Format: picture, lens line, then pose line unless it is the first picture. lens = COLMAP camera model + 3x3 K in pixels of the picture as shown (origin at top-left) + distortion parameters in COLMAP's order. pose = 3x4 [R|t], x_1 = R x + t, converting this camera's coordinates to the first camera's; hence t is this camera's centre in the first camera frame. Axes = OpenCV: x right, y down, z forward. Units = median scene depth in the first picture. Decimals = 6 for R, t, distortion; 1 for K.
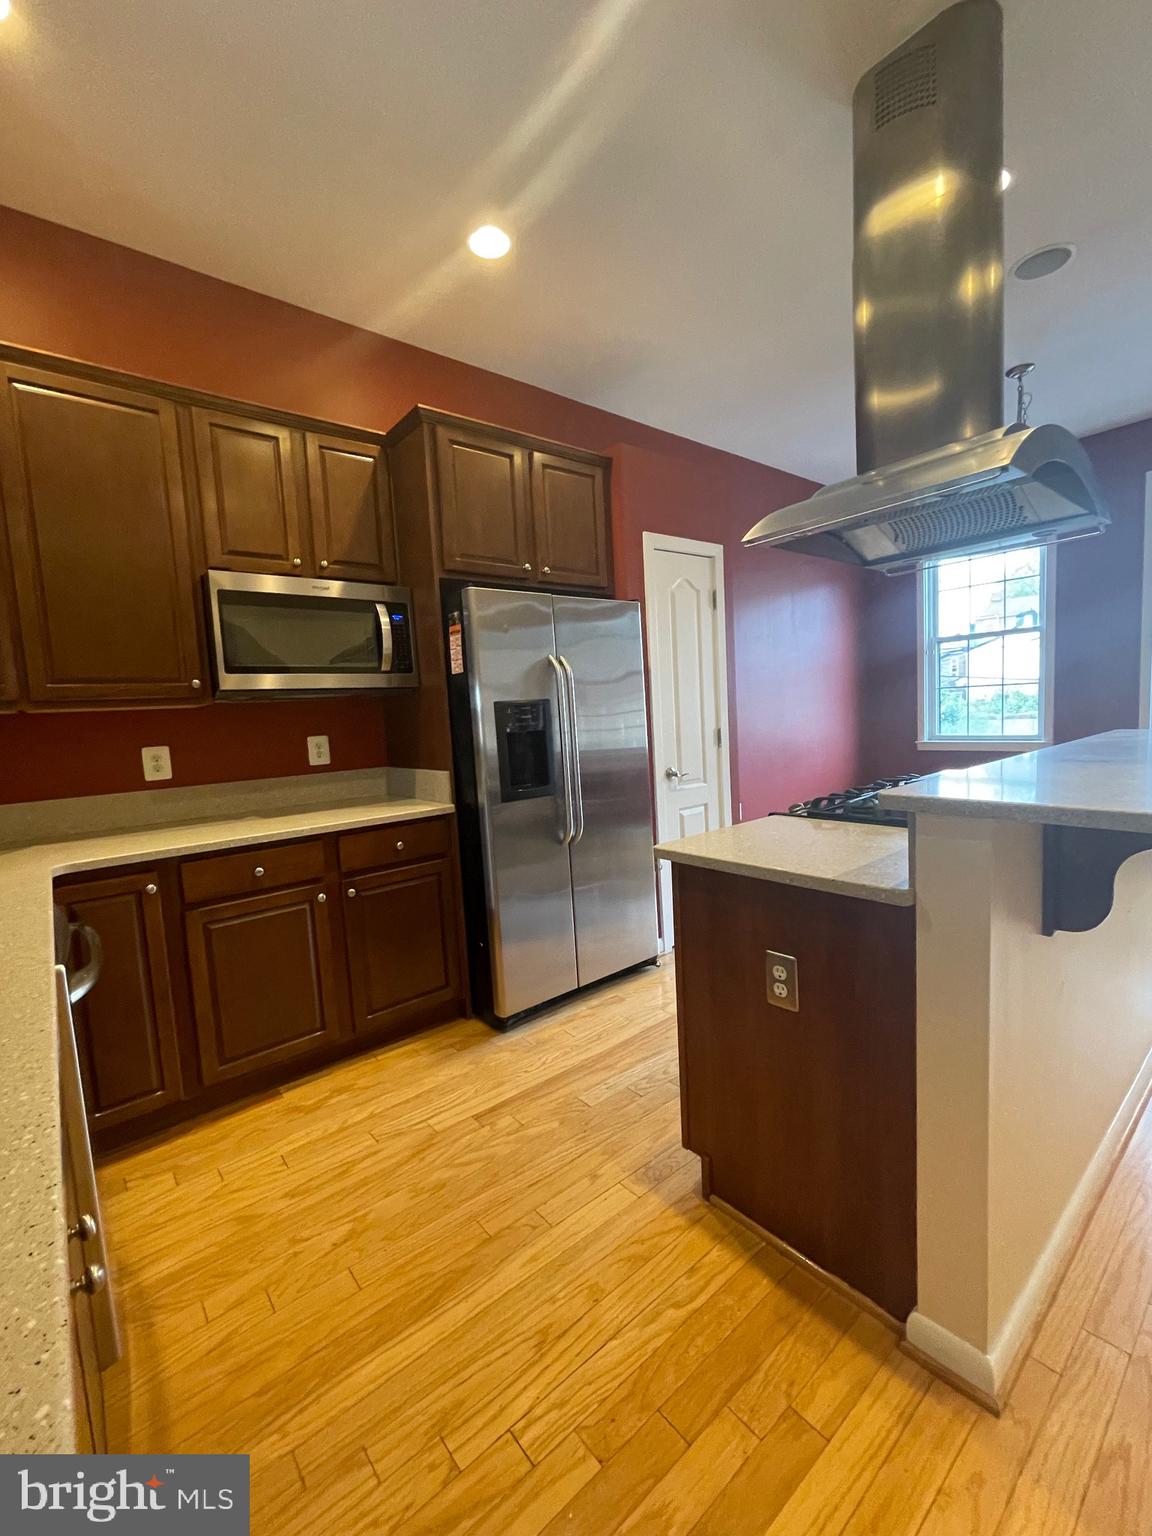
lens RADIAL K [[640.3, 0, 576.0], [0, 640.3, 768.0], [0, 0, 1]] dist [-0.003825, -0.000392]
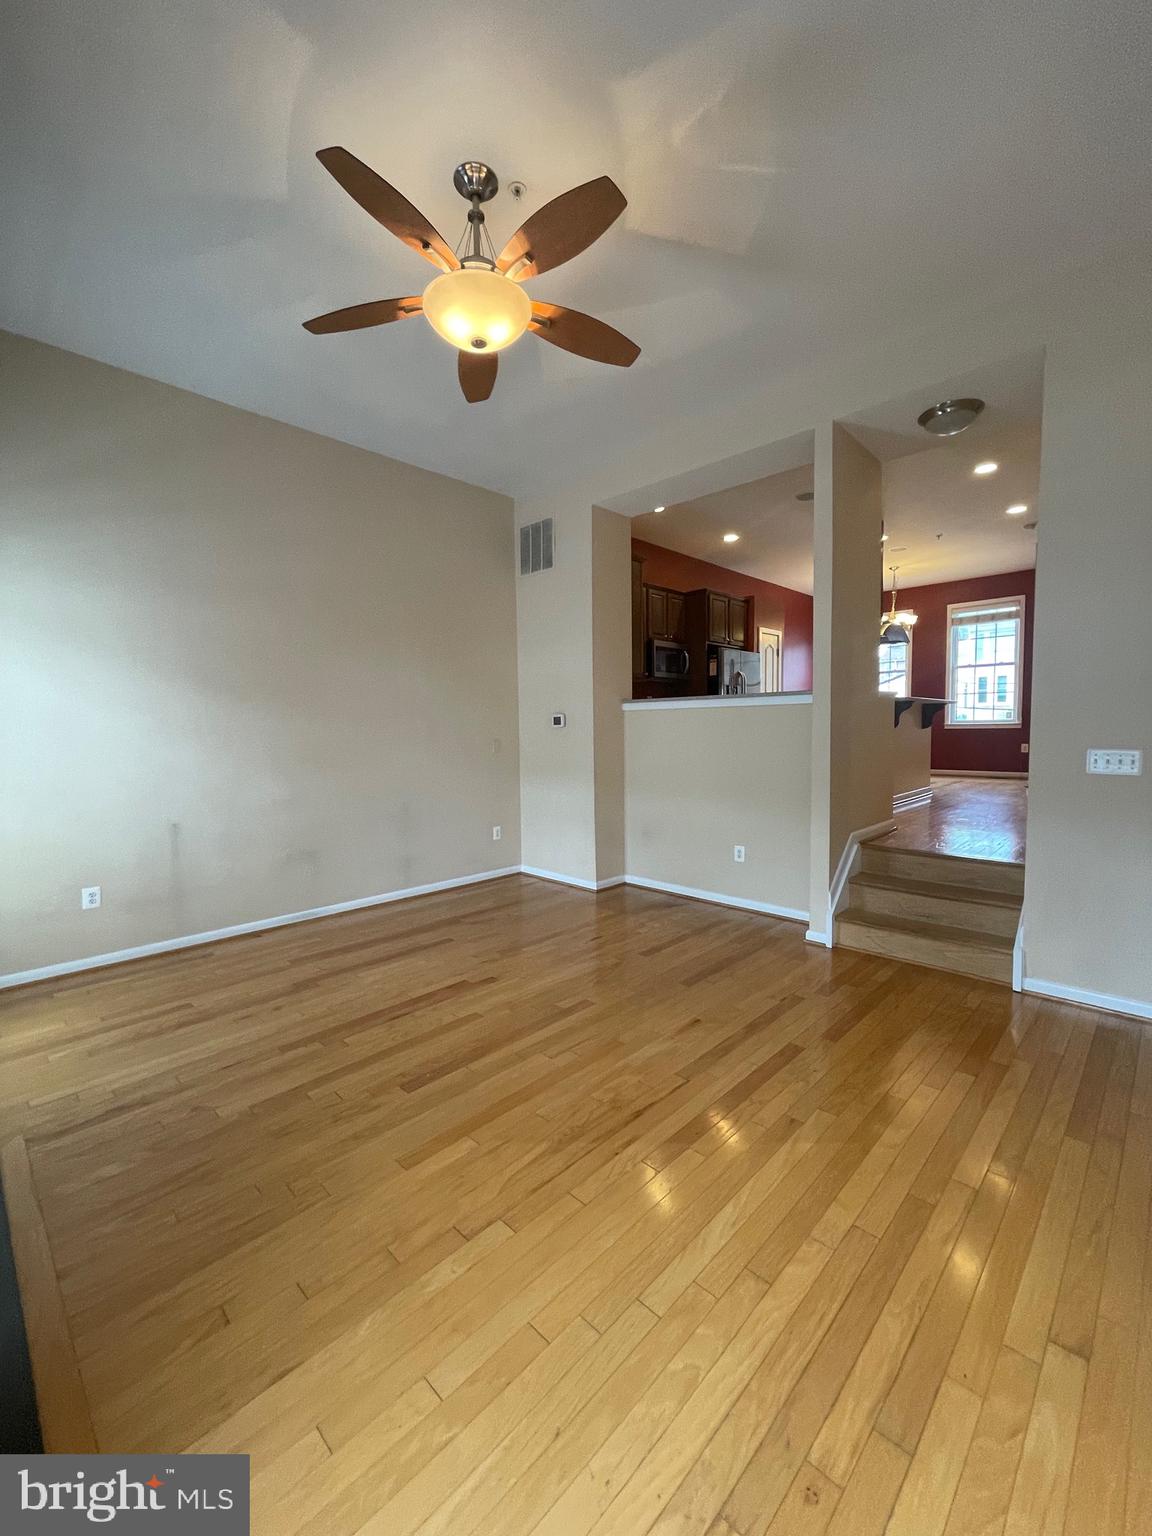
lens RADIAL K [[624.5, 0, 577.6], [0, 624.5, 766.7], [0, 0, 1]] dist [-0.001351, -0.000079]
pose [[0.993254, 0.036134, 0.110181, -1.158188], [-0.032788, 0.998949, -0.032025, 0.411165], [-0.111223, 0.028196, 0.993395, -1.891774]]
